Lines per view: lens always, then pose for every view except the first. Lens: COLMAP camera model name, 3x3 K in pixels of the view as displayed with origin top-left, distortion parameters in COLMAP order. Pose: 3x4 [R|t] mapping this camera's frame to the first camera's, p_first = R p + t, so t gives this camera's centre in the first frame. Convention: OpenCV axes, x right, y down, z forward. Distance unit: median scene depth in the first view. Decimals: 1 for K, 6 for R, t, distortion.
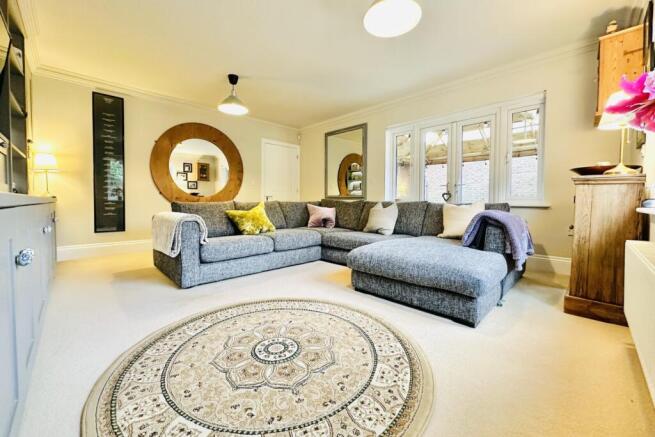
lens RADIAL K [[263.6, 0, 310.7], [0, 263.6, 198.1], [0, 0, 1]] dist [-0.015052, 0.000497]
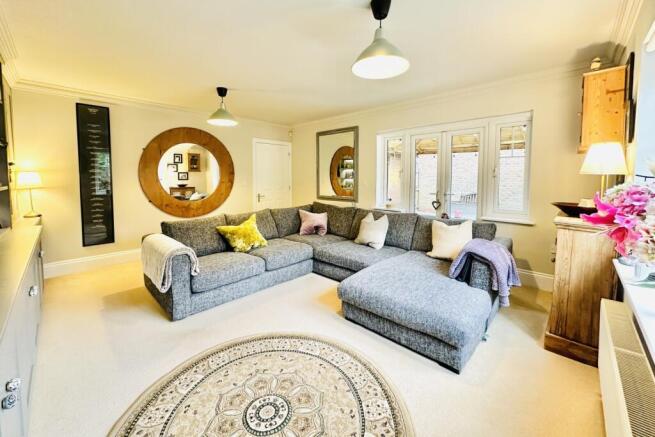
lens RADIAL K [[263.6, 0, 310.7], [0, 263.6, 198.1], [0, 0, 1]] dist [-0.015052, 0.000497]
pose [[0.999556, -0.008510, 0.028556, 0.008313], [0.007802, 0.999662, 0.024809, -0.143384], [-0.028758, -0.024576, 0.999284, -0.001850]]
